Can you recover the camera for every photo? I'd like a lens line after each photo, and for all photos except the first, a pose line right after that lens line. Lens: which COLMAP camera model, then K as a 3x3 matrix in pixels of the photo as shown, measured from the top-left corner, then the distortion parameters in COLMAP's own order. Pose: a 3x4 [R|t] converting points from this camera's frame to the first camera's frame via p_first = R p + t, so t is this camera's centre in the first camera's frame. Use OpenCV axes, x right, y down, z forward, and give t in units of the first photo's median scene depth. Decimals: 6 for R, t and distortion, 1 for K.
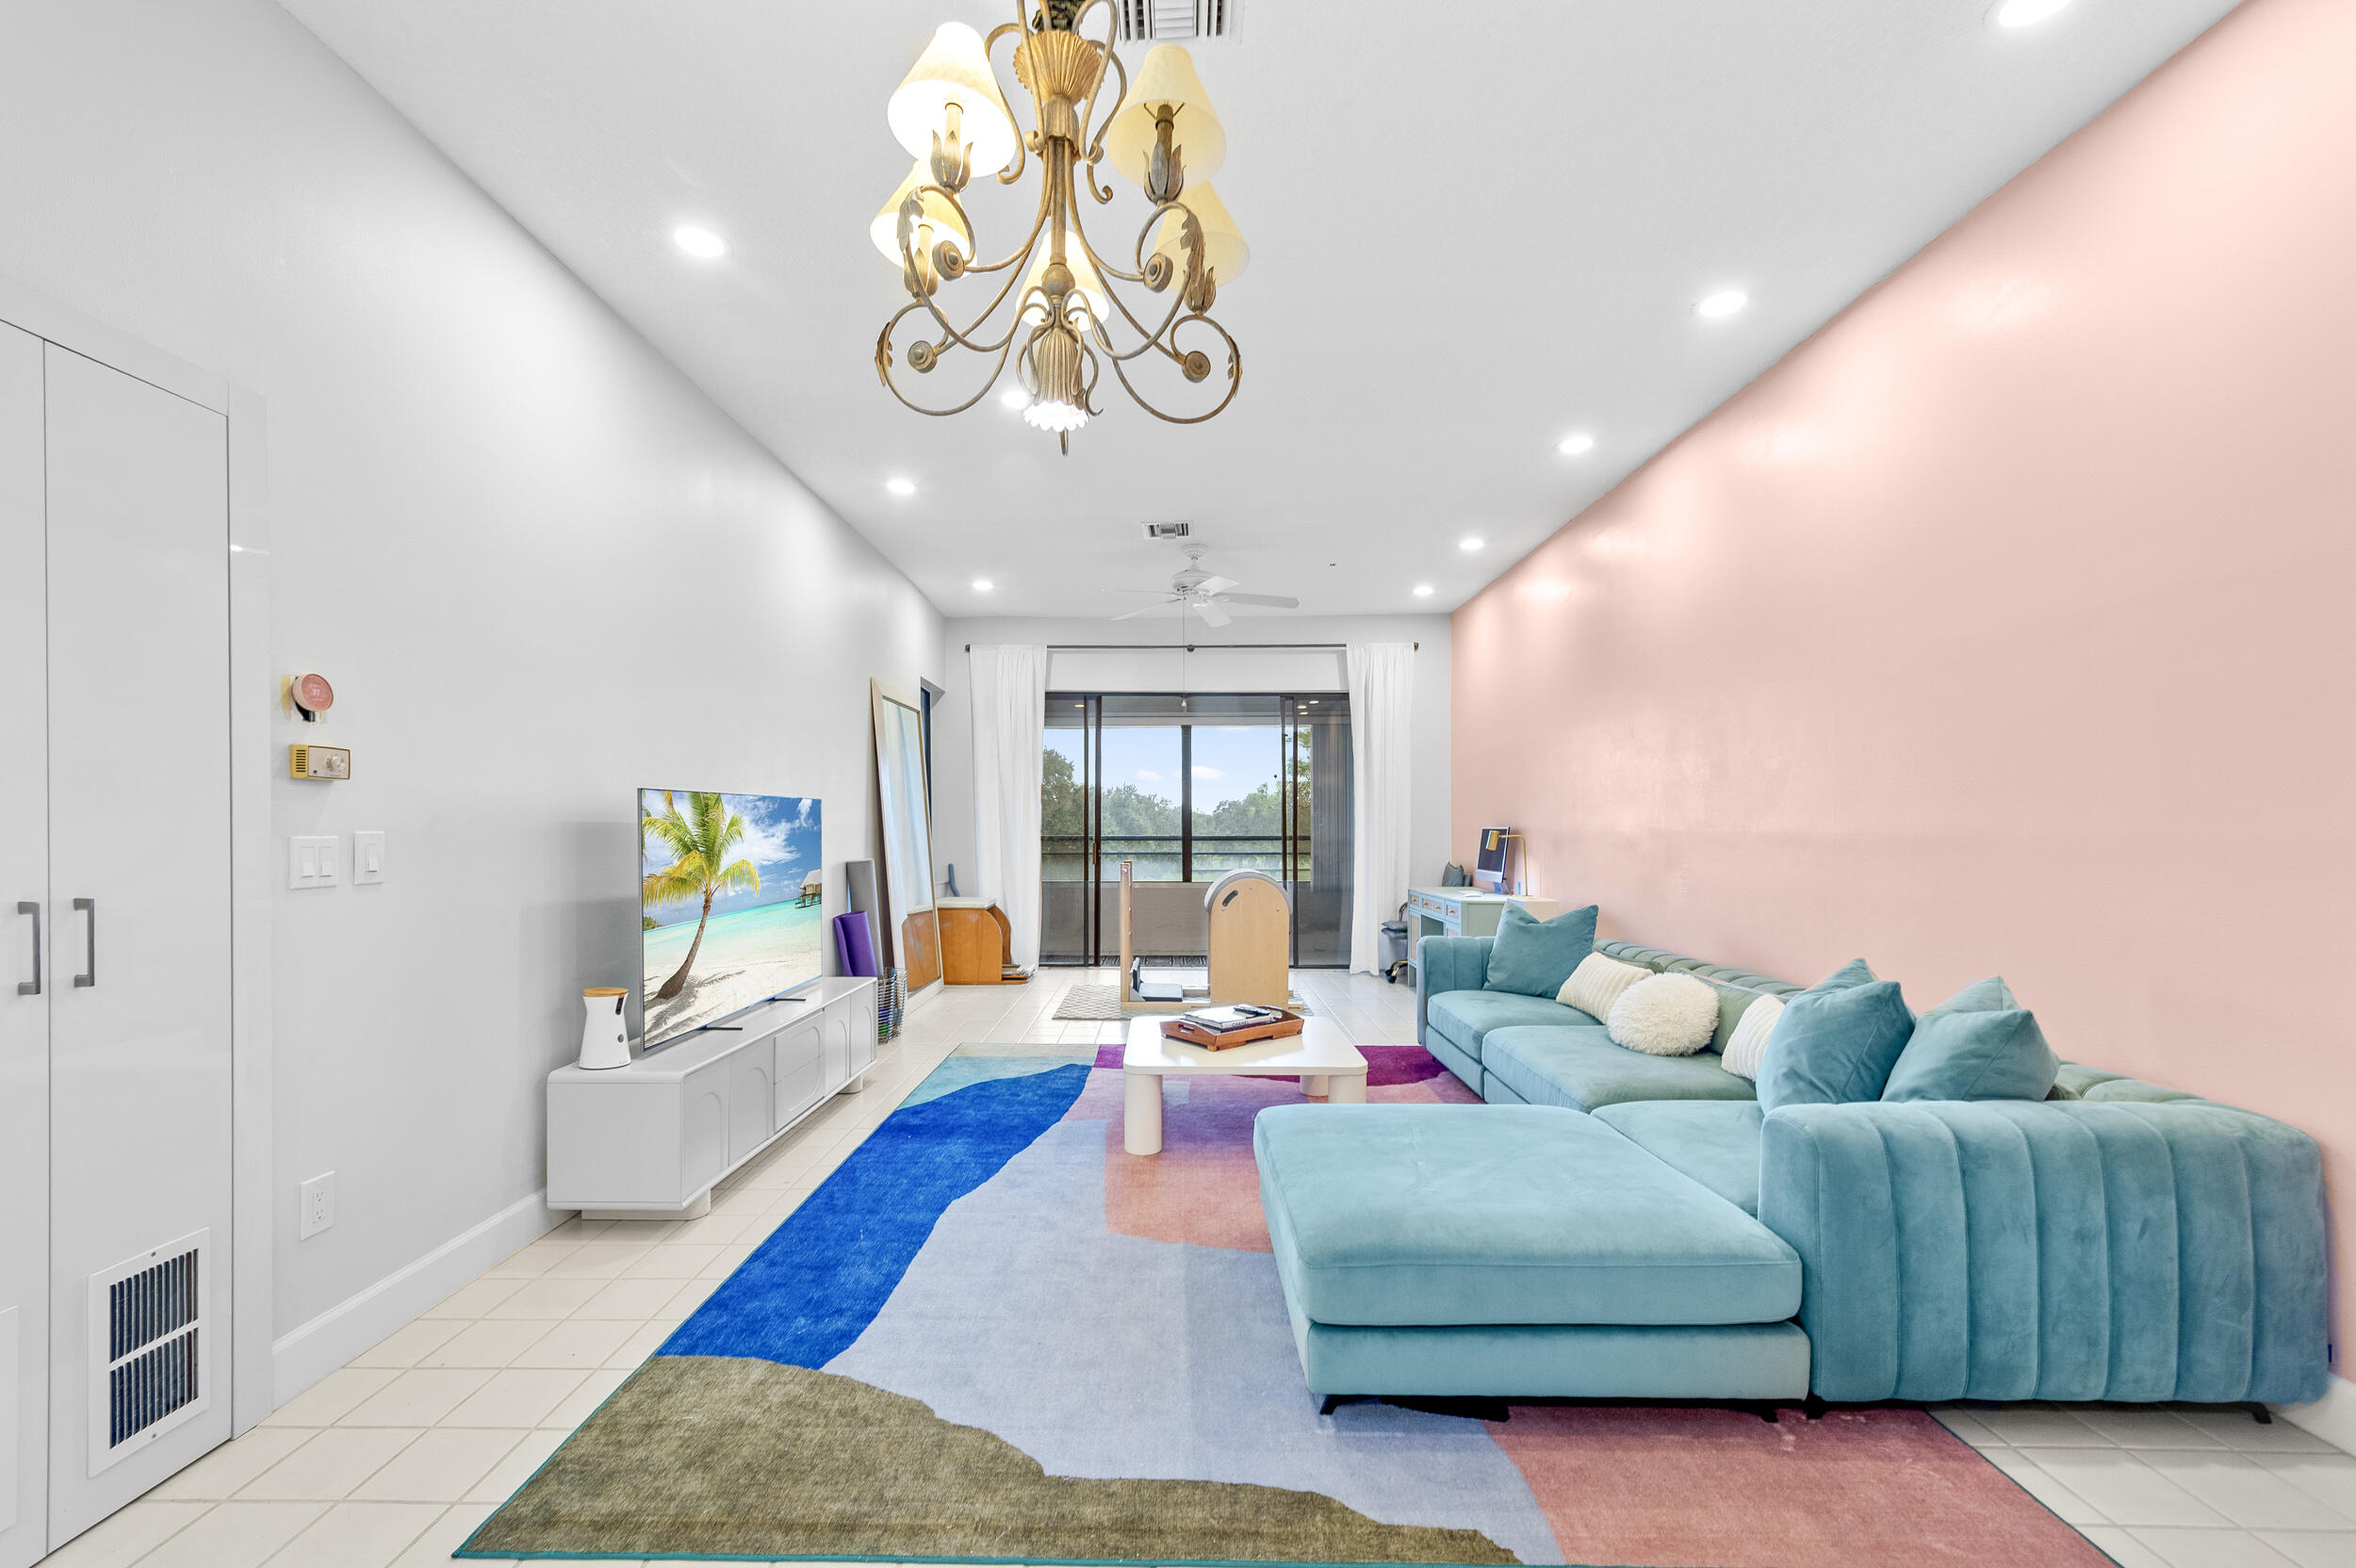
lens RADIAL K [[959.2, 0, 1136.7], [0, 959.2, 832.2], [0, 0, 1]] dist [0.013221, -0.002874]
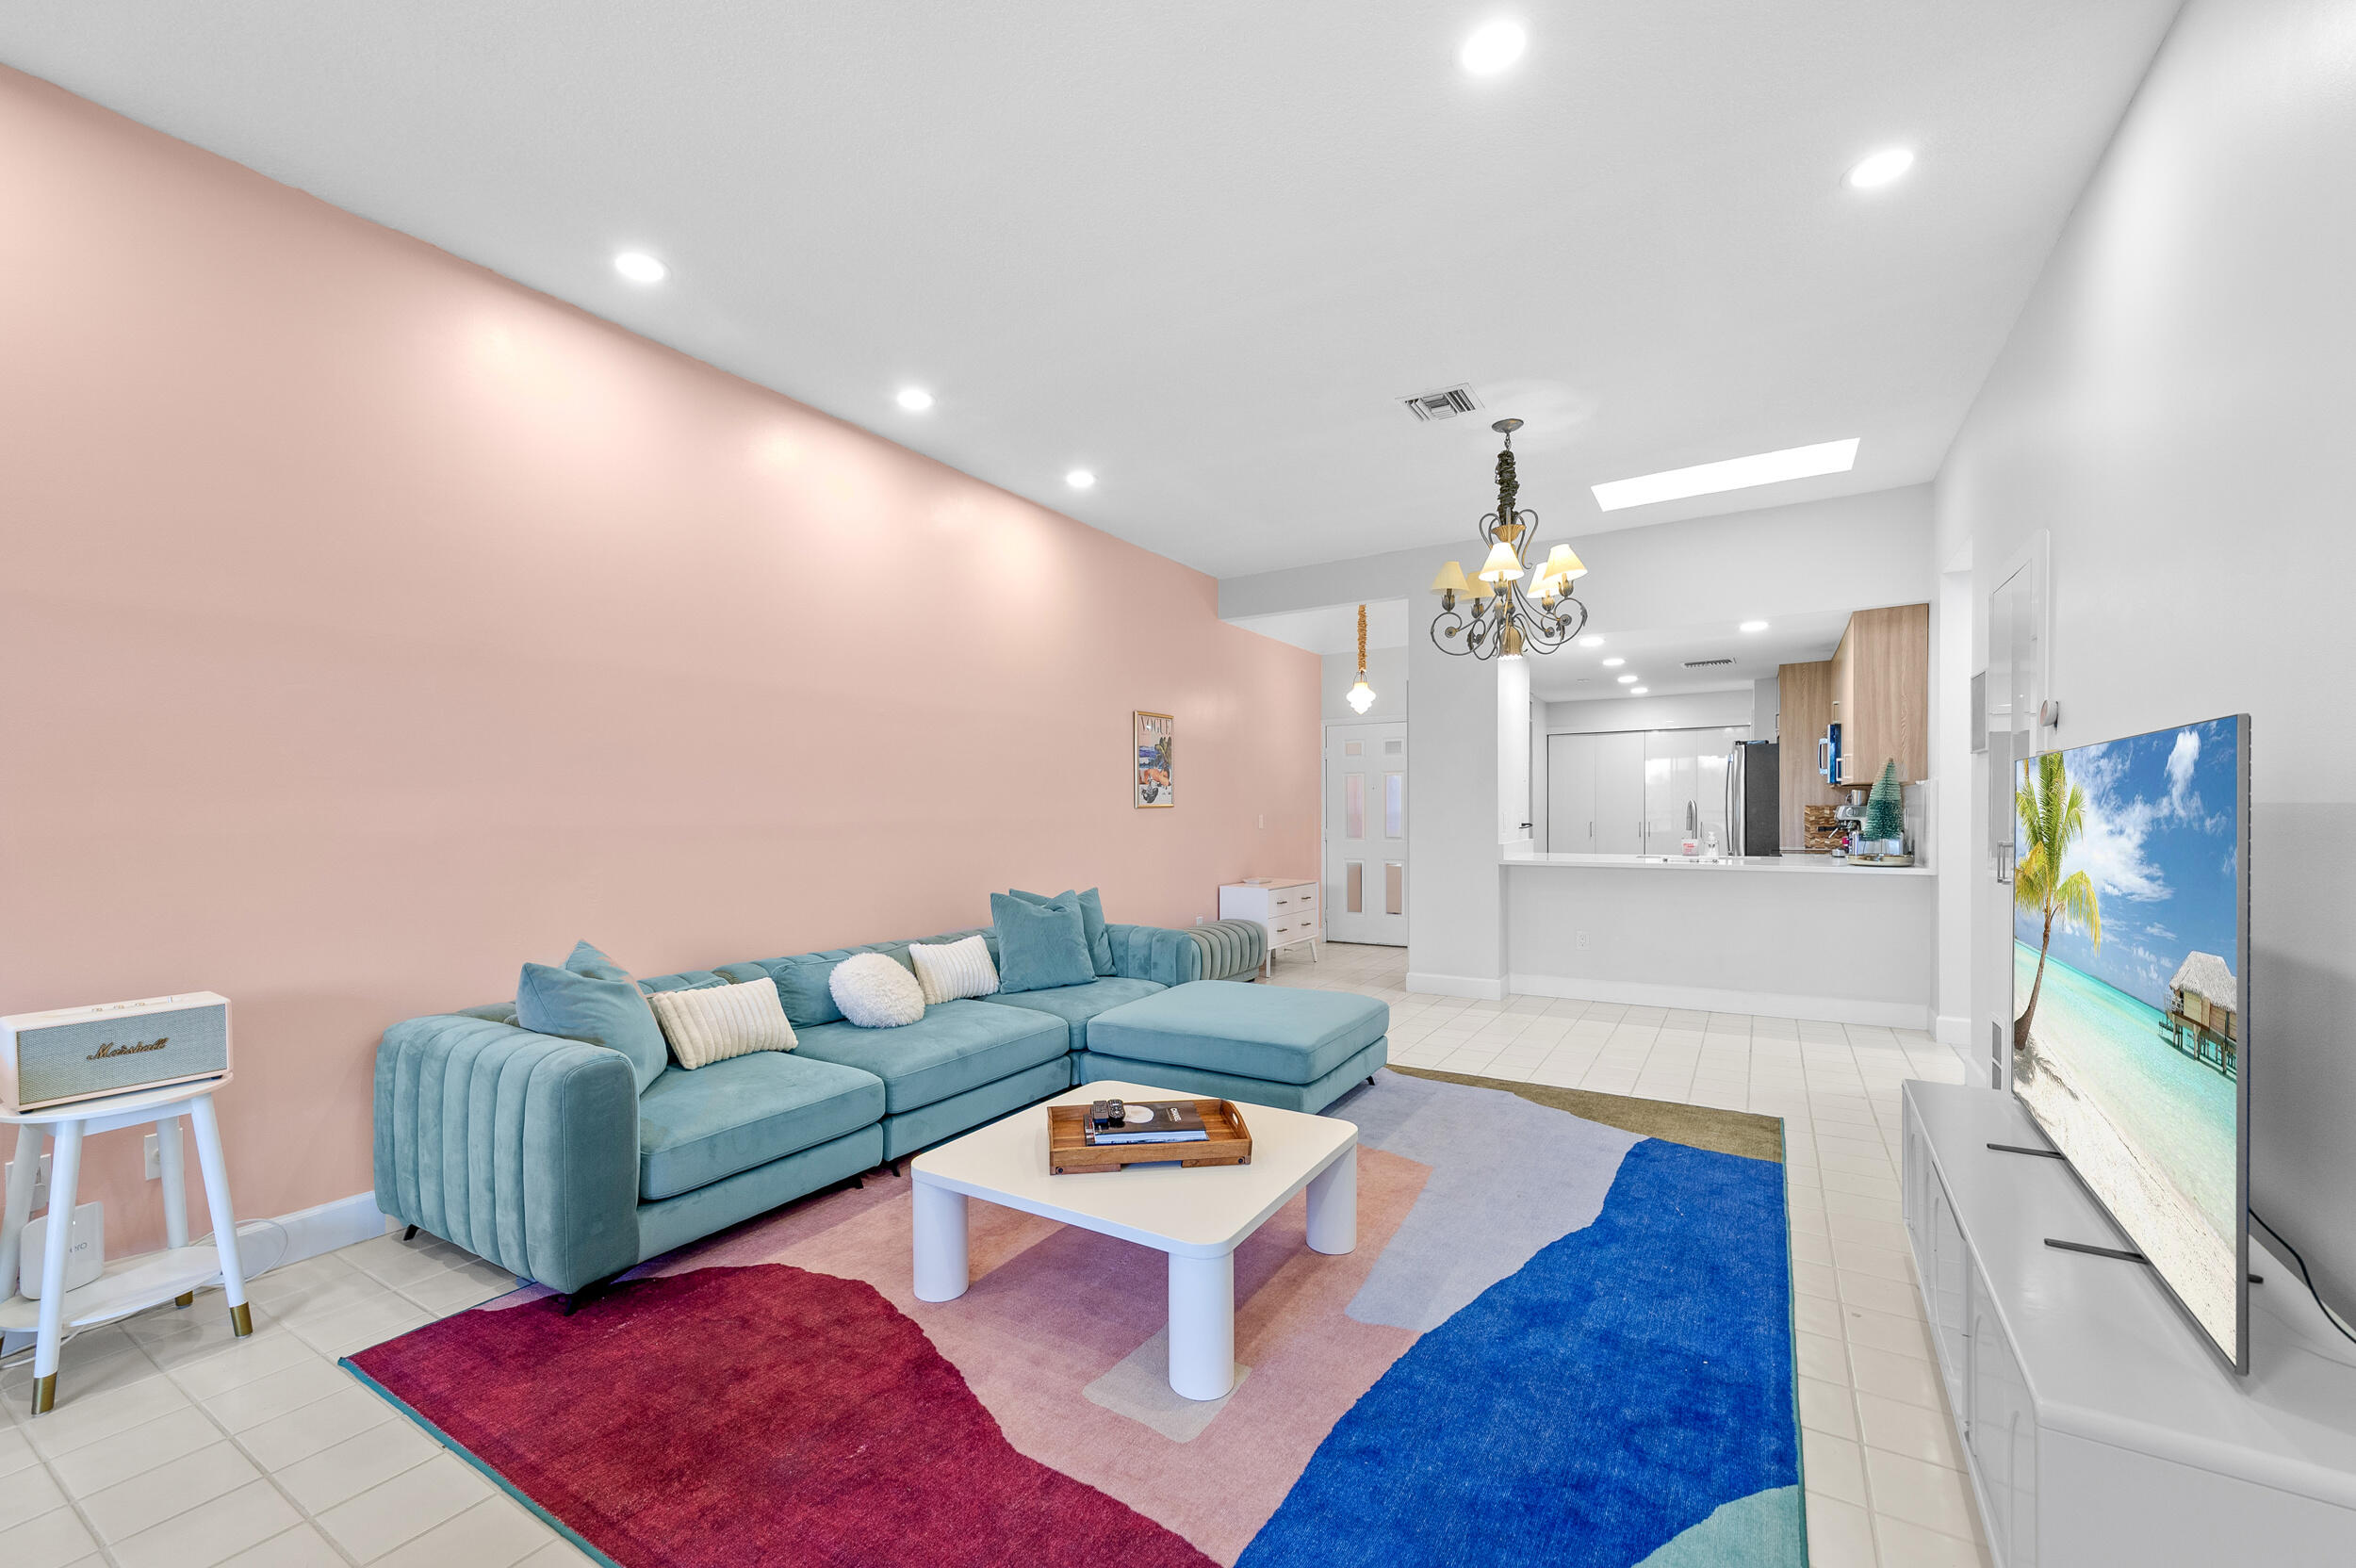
lens RADIAL K [[959.2, 0, 1144.5], [0, 959.2, 818.7], [0, 0, 1]] dist [0.013221, -0.002874]
pose [[-0.862689, 0.004123, 0.505717, -0.258771], [0.013100, 0.999813, 0.014195, -0.016790], [-0.505564, 0.018871, -0.862582, 1.773086]]
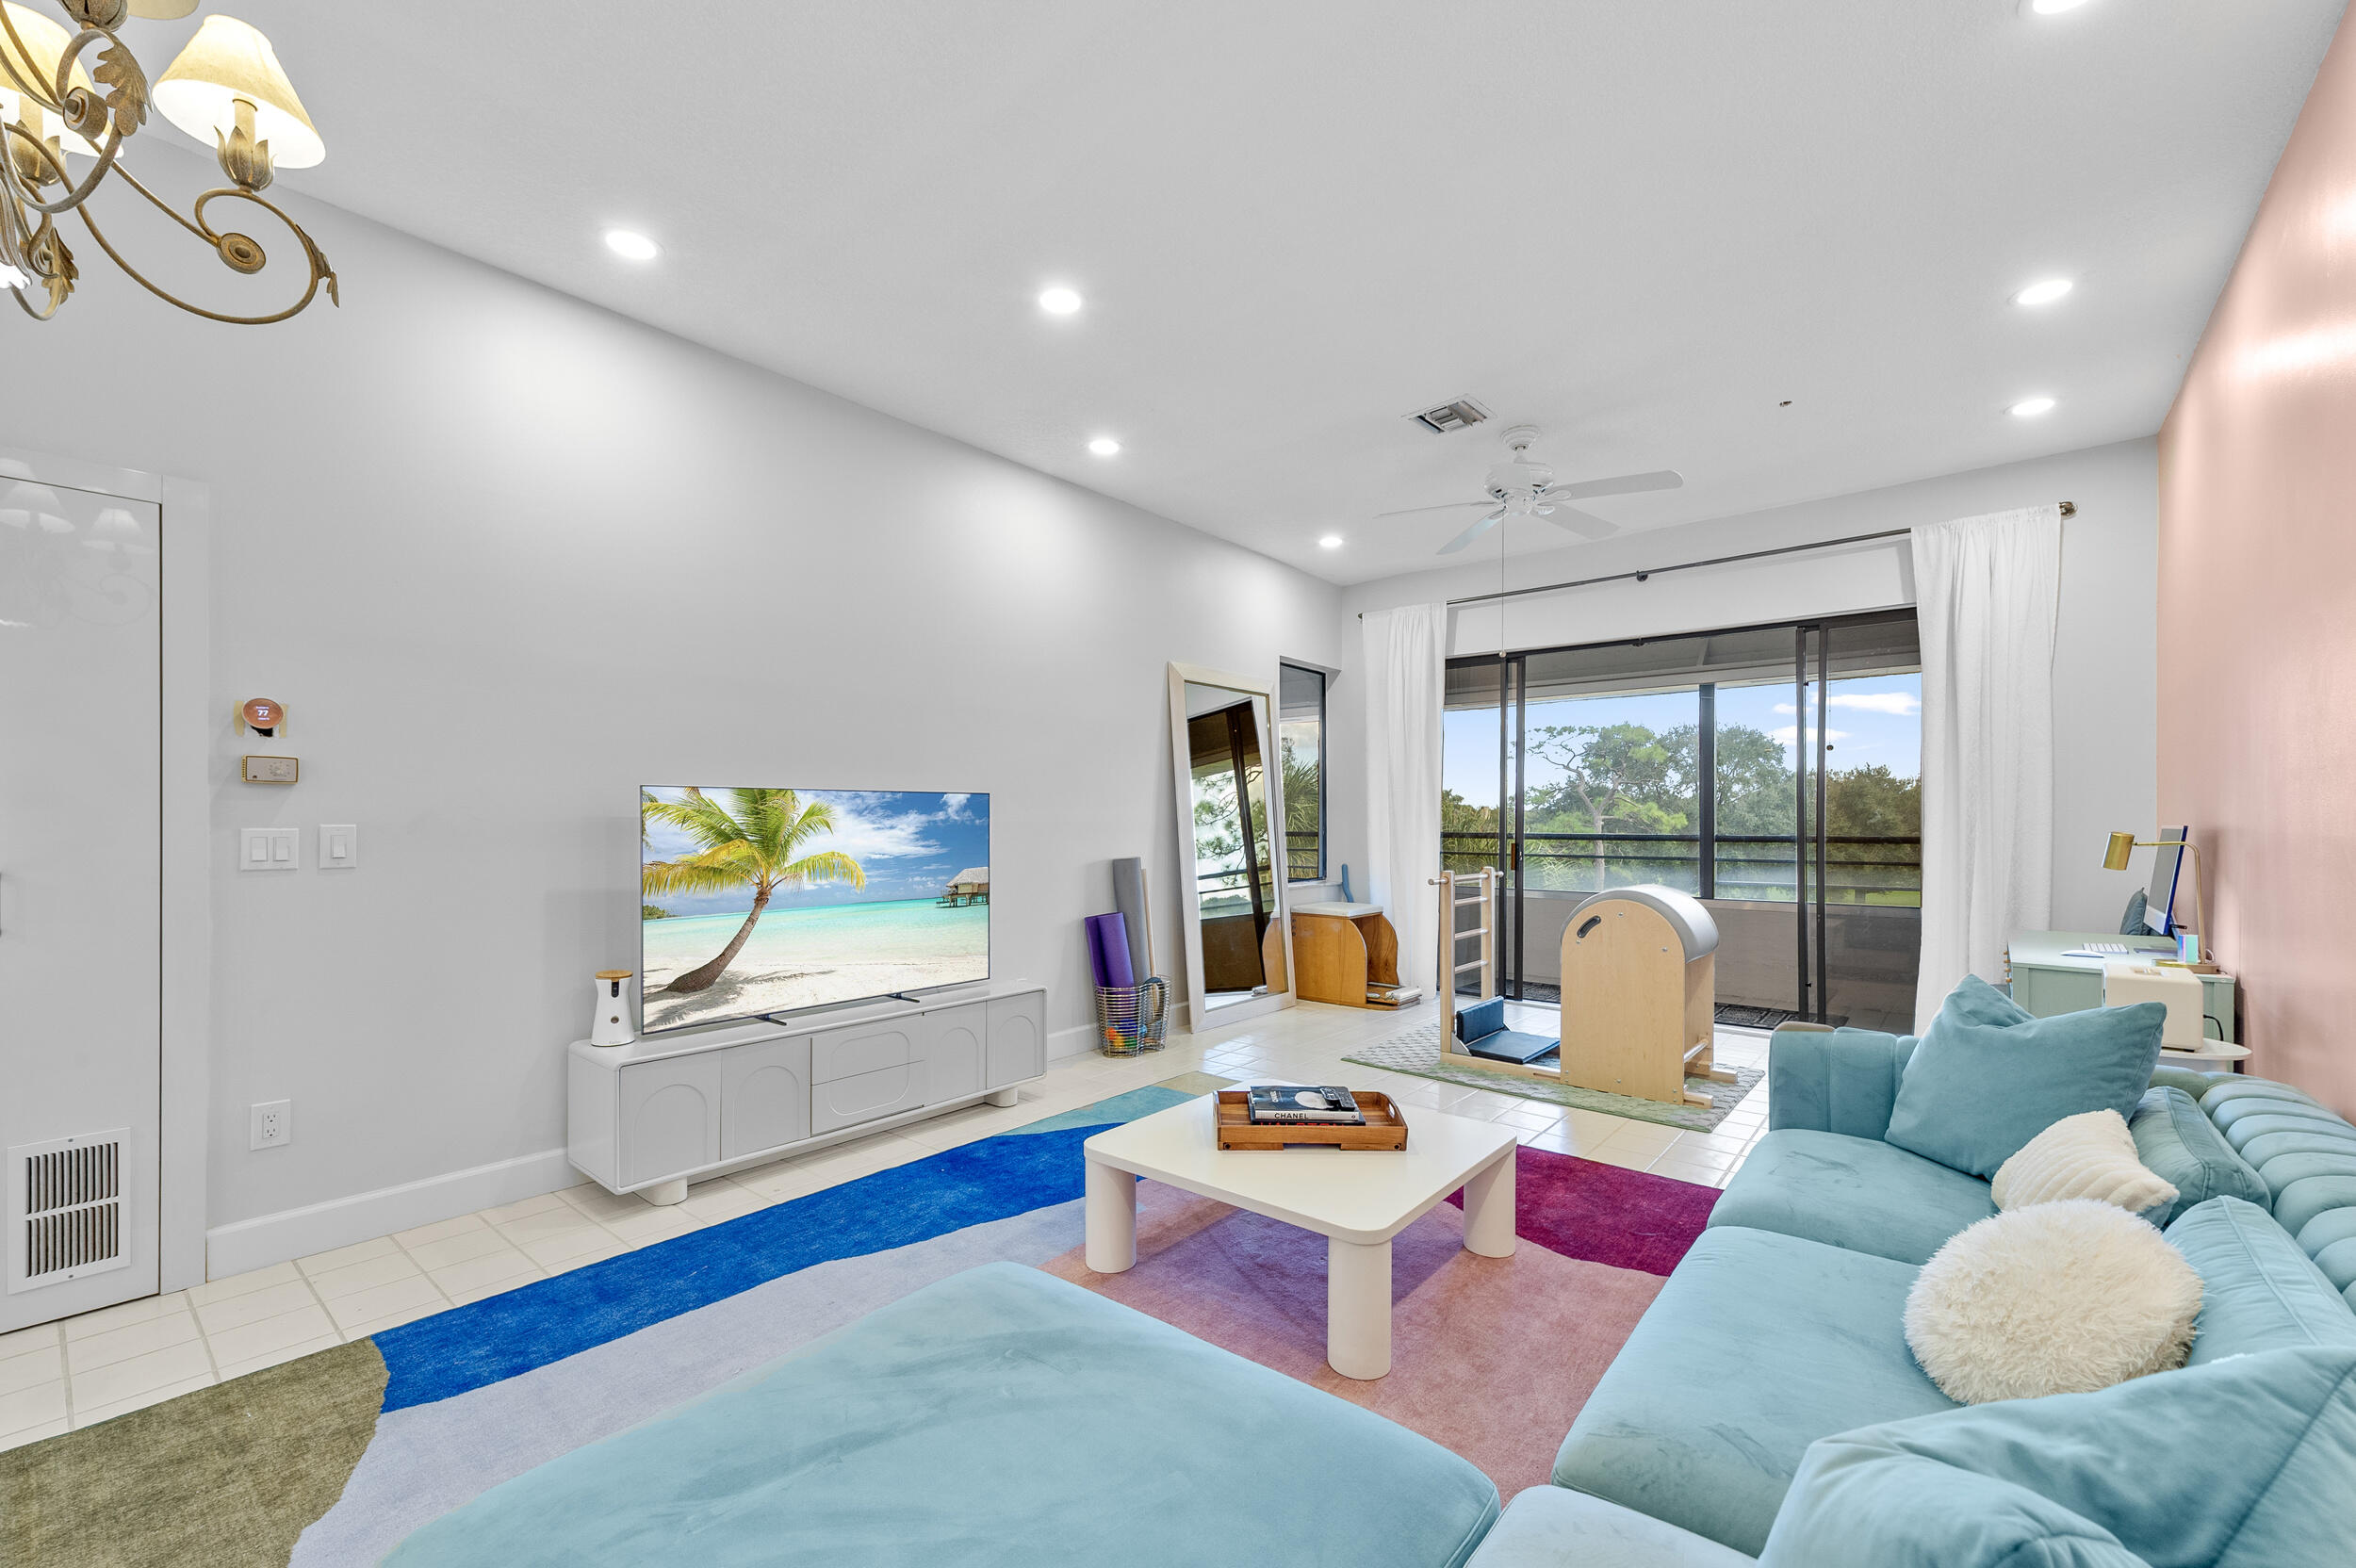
lens RADIAL K [[959.2, 0, 1131.4], [0, 959.2, 823.7], [0, 0, 1]] dist [0.013221, -0.002874]
pose [[0.778435, 0.002545, -0.627720, 0.492925], [-0.005124, 0.999984, -0.002299, -0.002806], [0.627705, 0.005006, 0.778435, 0.448837]]
